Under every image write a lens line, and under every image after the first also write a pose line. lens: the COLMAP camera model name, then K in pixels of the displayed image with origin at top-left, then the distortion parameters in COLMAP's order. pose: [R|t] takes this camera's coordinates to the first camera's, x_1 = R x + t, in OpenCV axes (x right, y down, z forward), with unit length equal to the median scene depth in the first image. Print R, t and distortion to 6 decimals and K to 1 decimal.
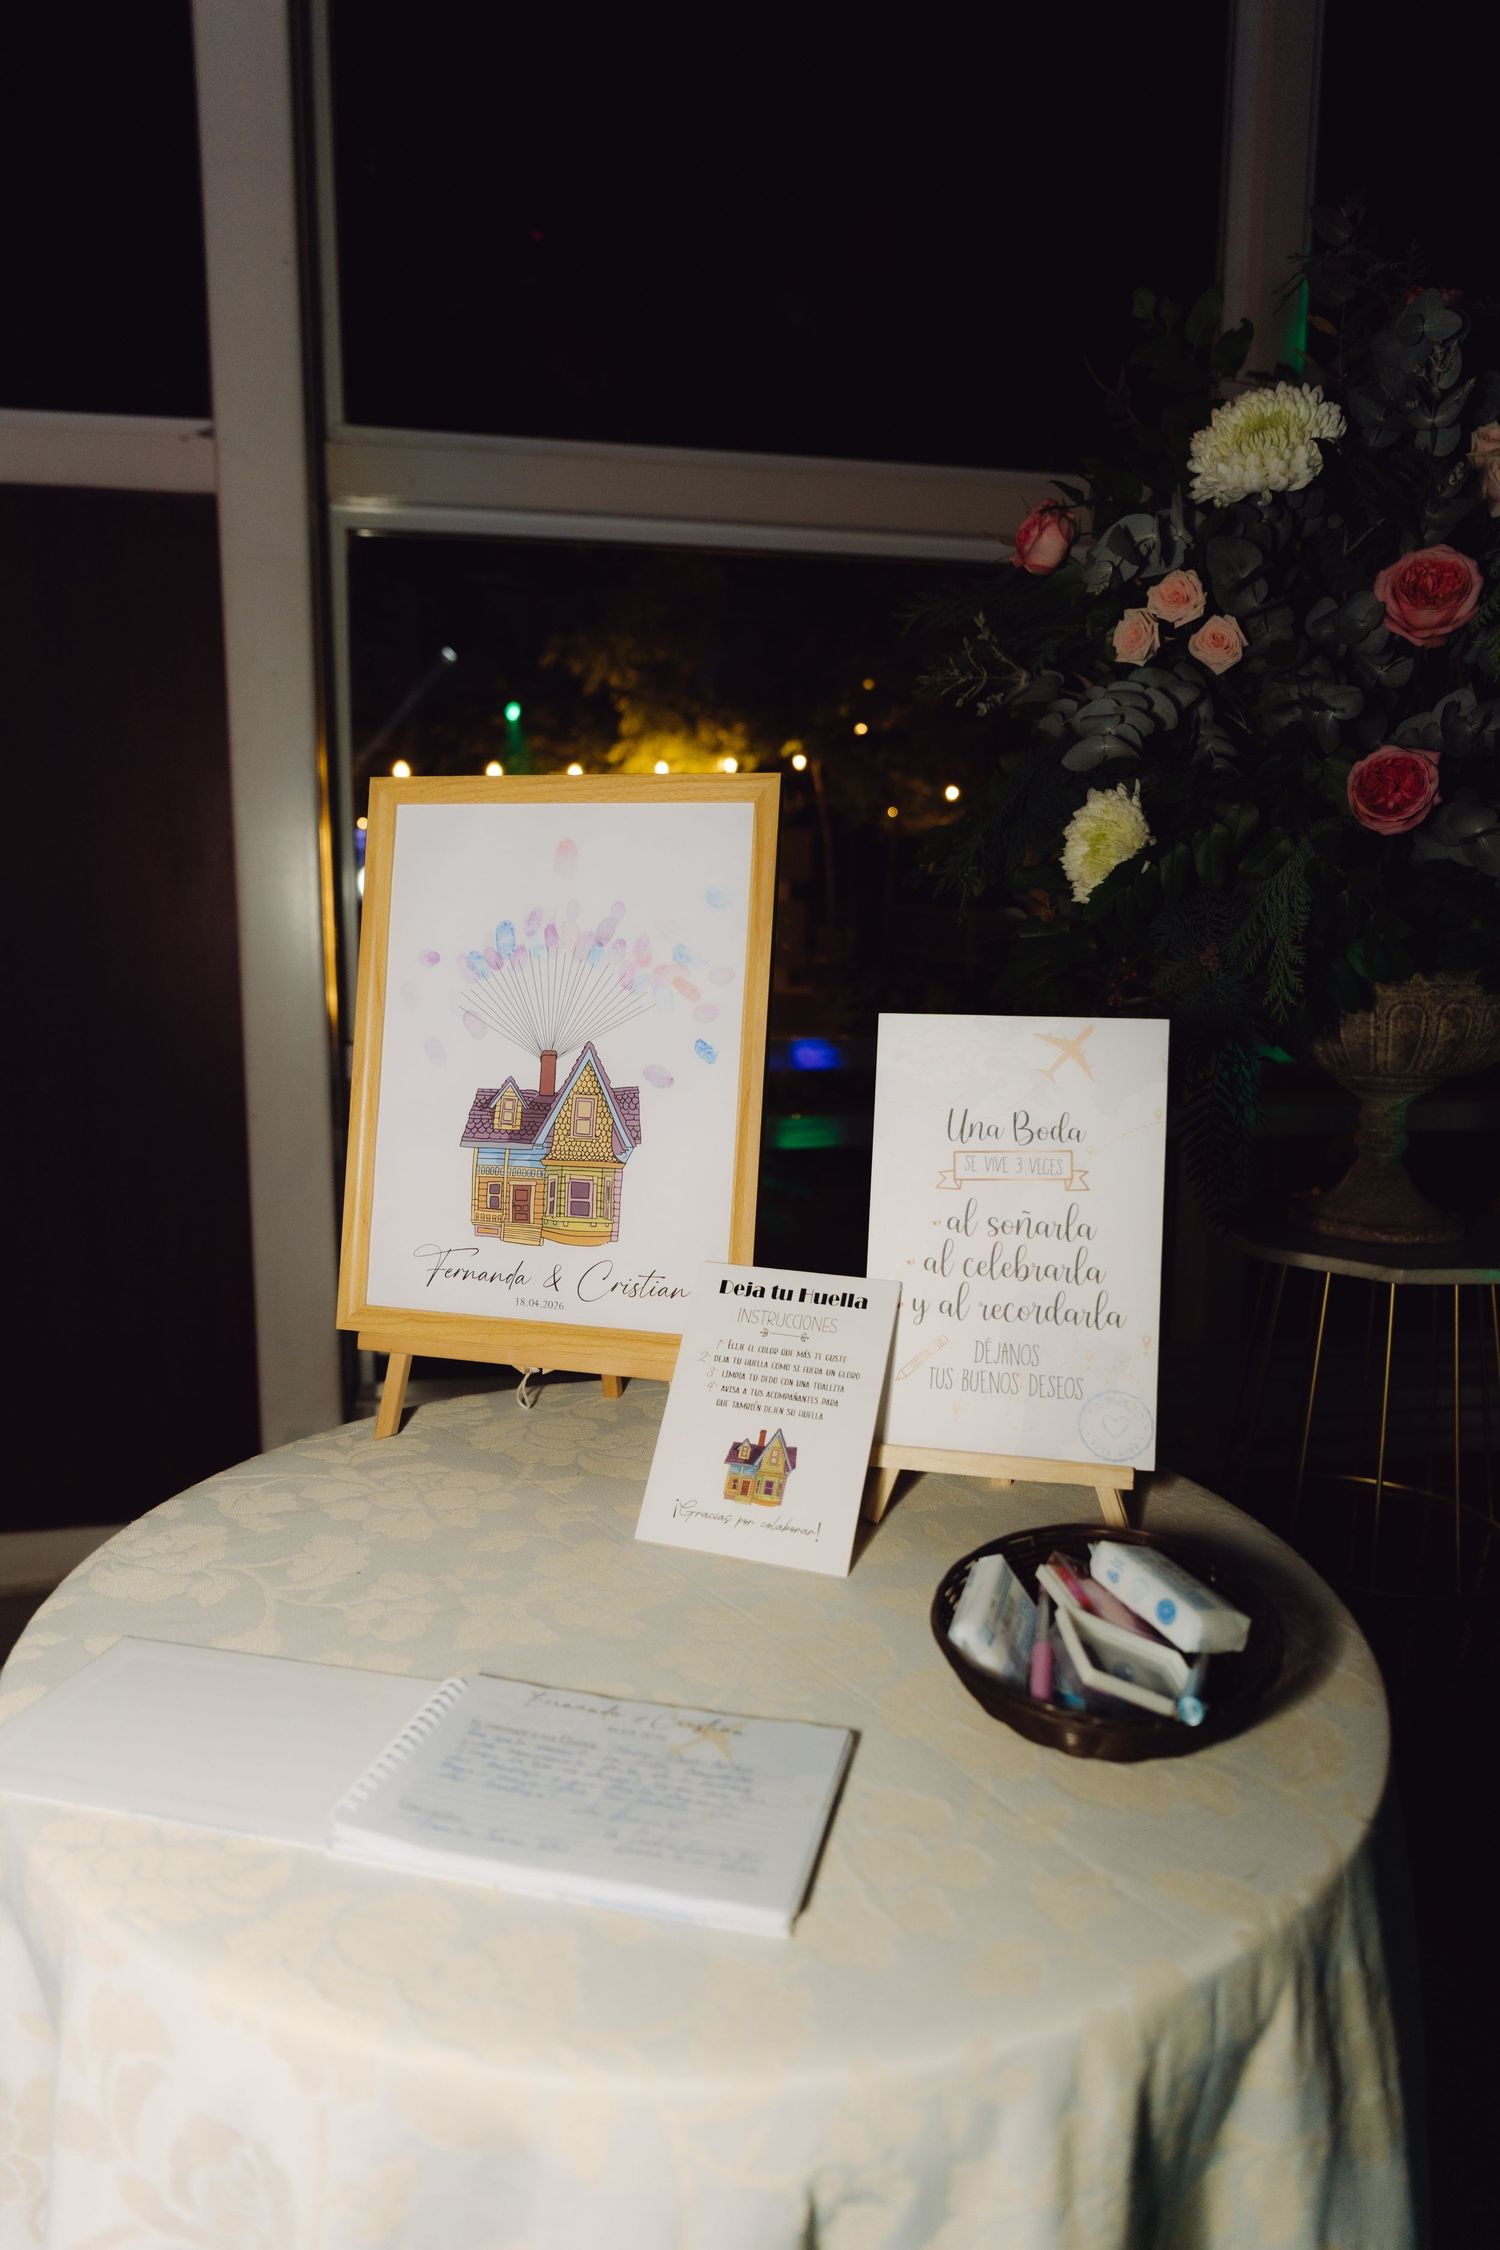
lens RADIAL K [[1480.5, 0, 814.4], [0, 1480.5, 1118.9], [0, 0, 1]] dist [0.003281, -0.001594]
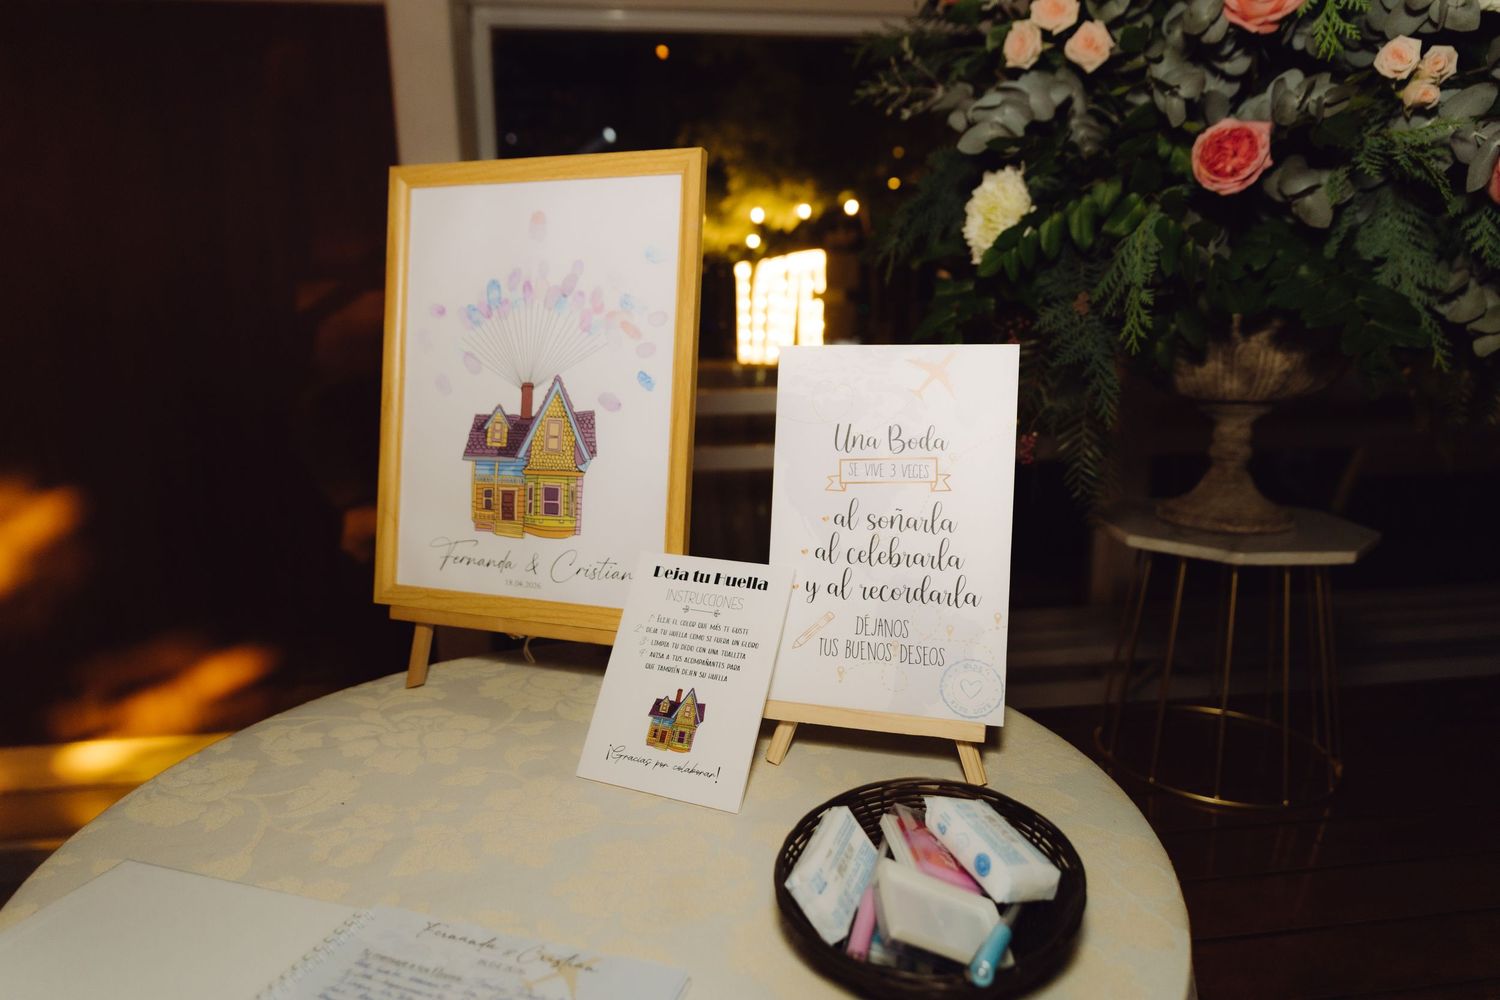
lens RADIAL K [[987.0, 0, 790.7], [0, 987.0, 498.5], [0, 0, 1]] dist [0.003281, -0.001594]
pose [[0.996966, -0.005841, -0.077618, 0.108903], [0.009597, 0.998796, 0.048115, 0.013733], [0.077244, -0.048714, 0.995821, 0.186031]]
